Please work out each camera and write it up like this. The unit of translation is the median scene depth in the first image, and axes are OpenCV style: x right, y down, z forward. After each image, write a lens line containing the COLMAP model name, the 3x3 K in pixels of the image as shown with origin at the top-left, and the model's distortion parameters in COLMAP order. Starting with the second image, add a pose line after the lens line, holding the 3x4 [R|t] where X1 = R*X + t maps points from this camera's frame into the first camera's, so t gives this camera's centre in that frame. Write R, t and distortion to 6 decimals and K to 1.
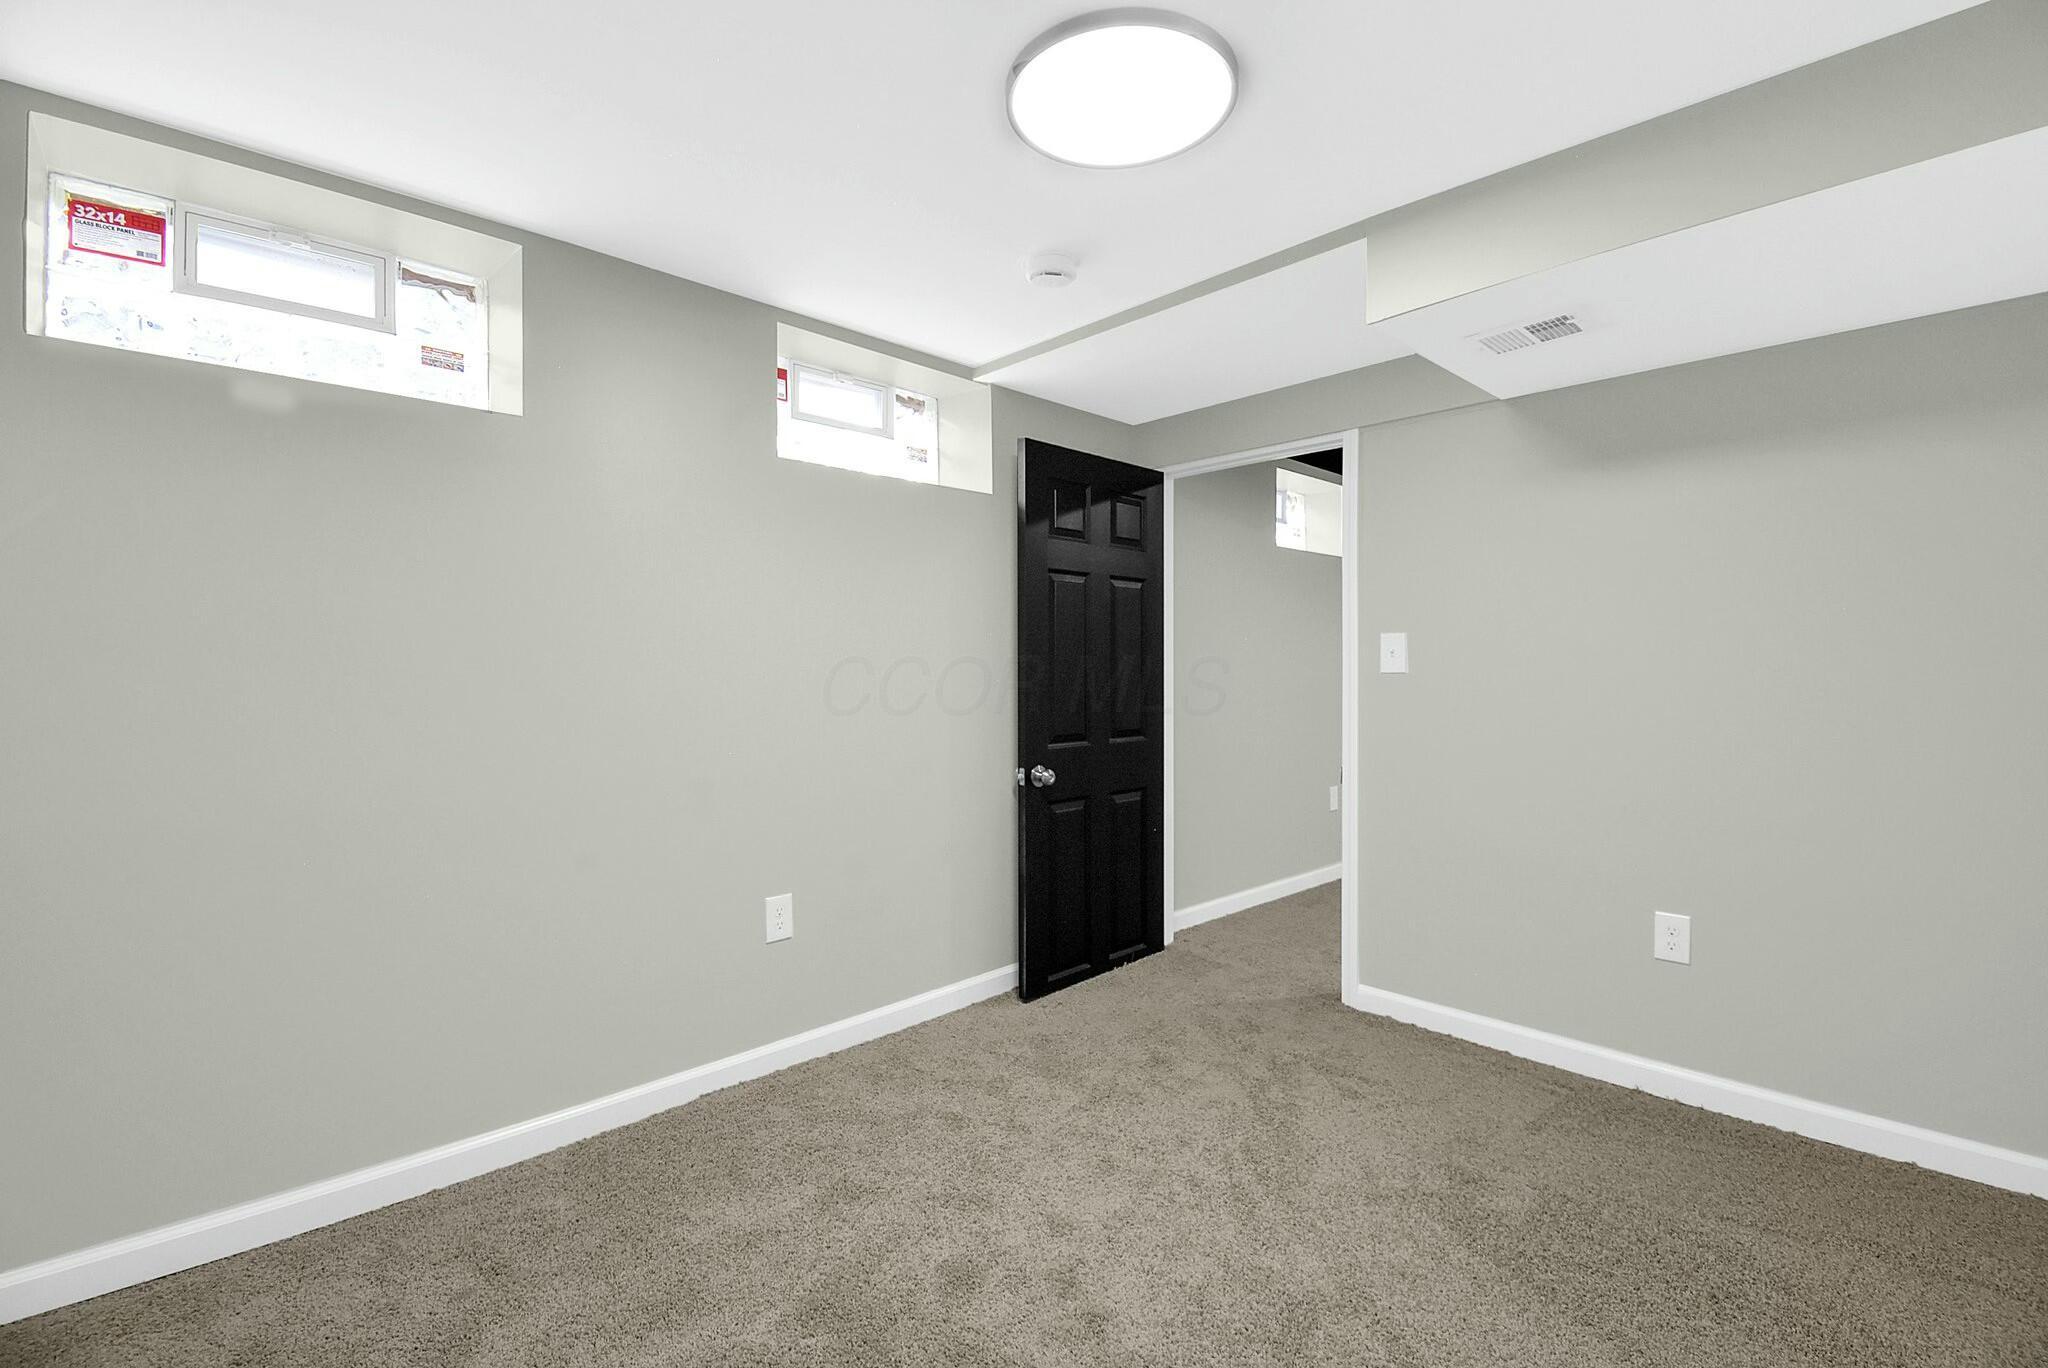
lens RADIAL K [[919.3, 0, 1008.7], [0, 919.3, 675.8], [0, 0, 1]] dist [0.000135, -0.018054]
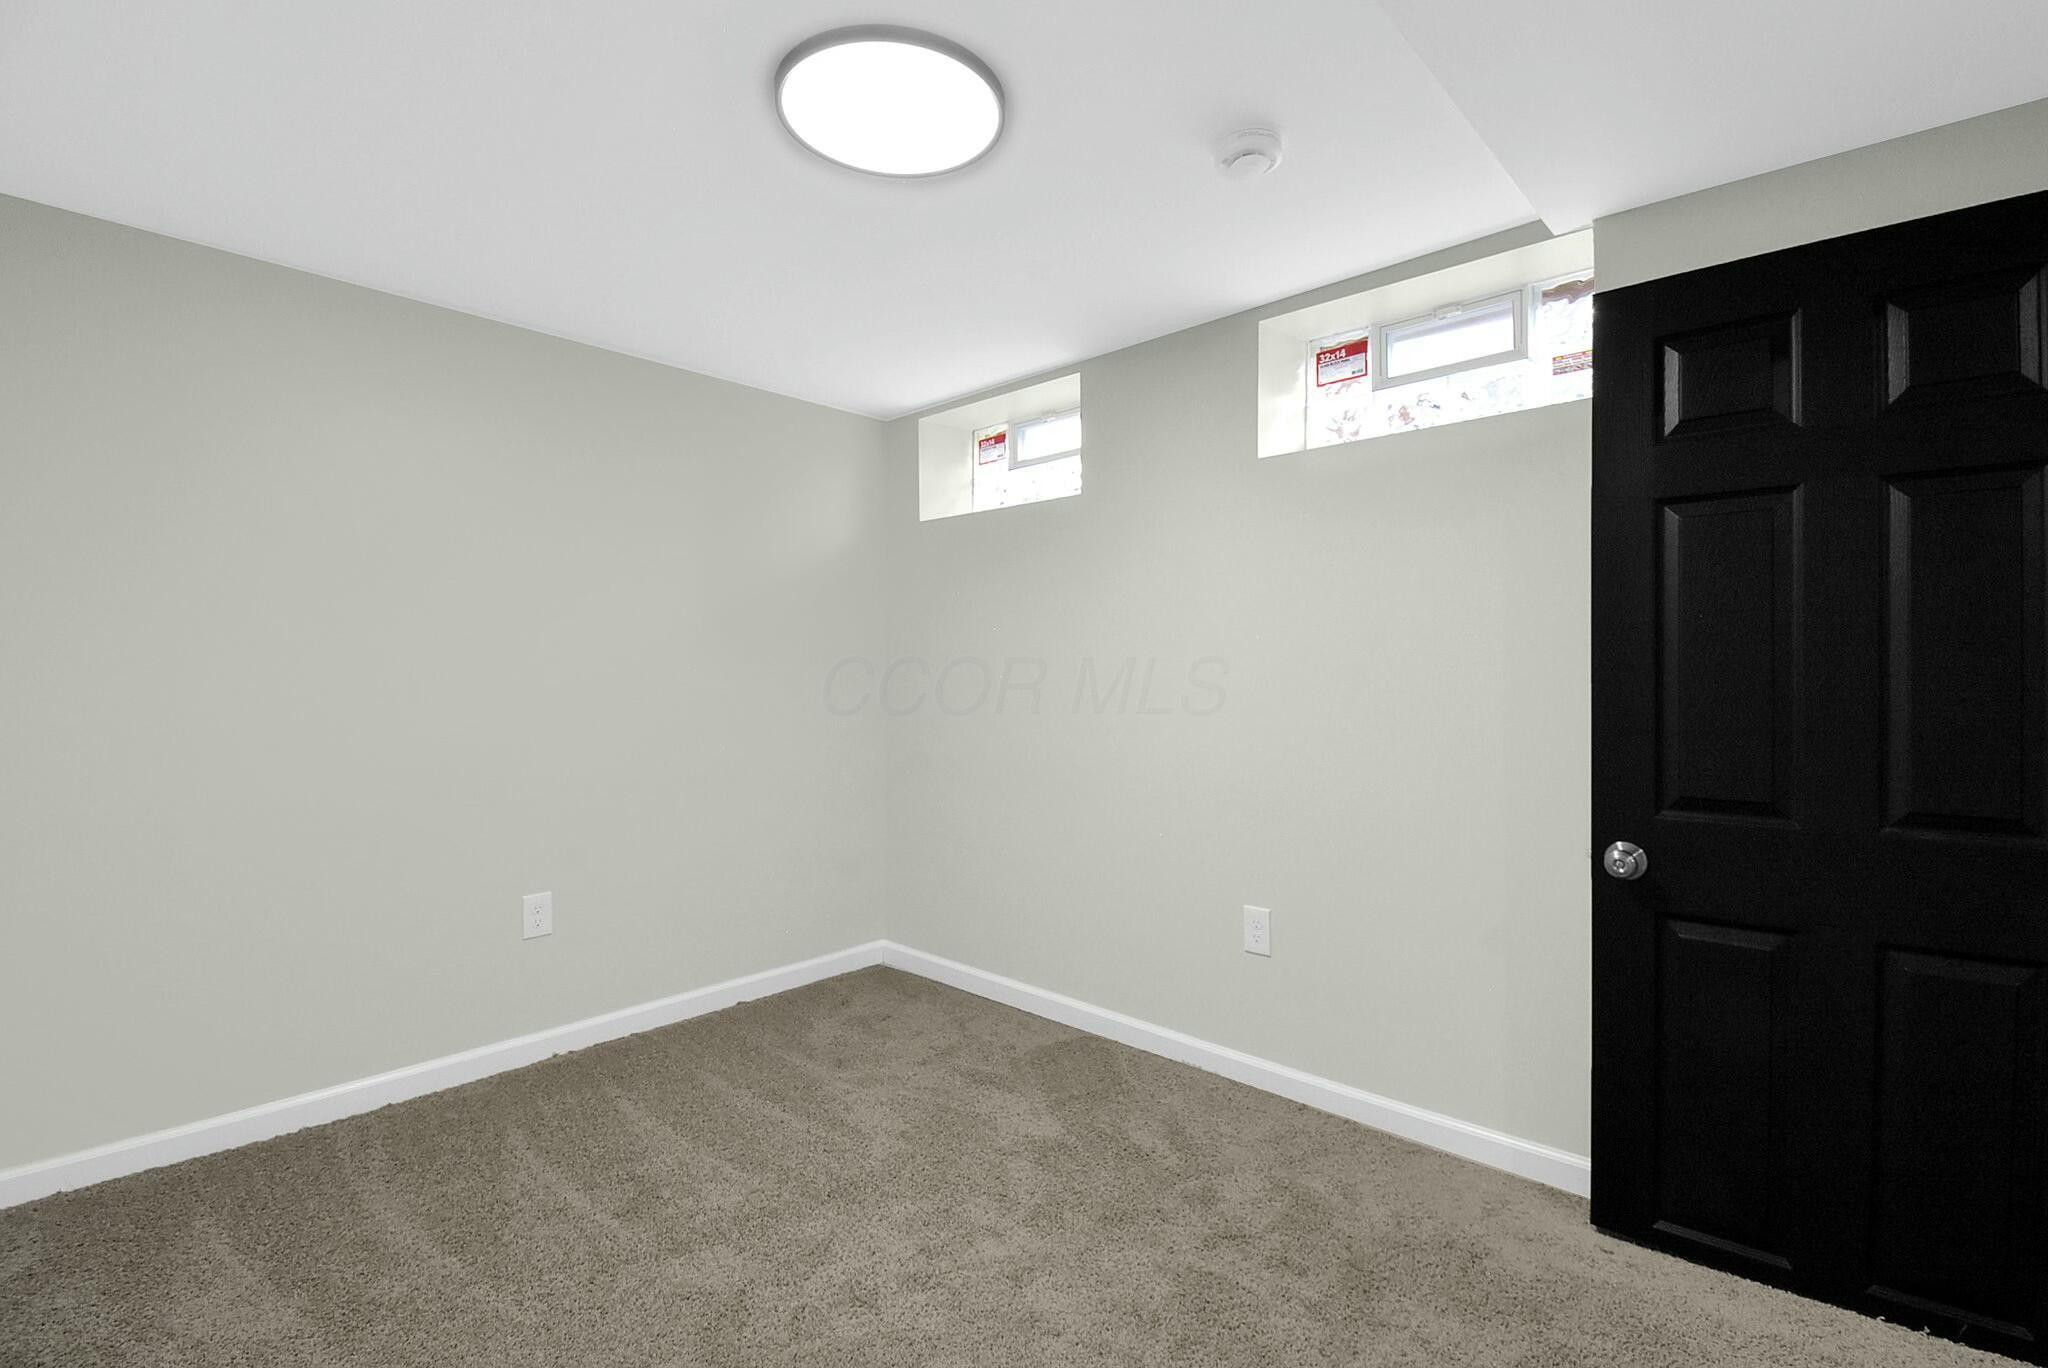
lens RADIAL K [[919.3, 0, 1008.7], [0, 919.3, 675.8], [0, 0, 1]] dist [0.000135, -0.018054]
pose [[0.027855, 0.004218, -0.999603, 0.602807], [-0.007074, 0.999967, 0.004023, -0.007316], [0.999587, 0.006959, 0.027884, 0.594945]]
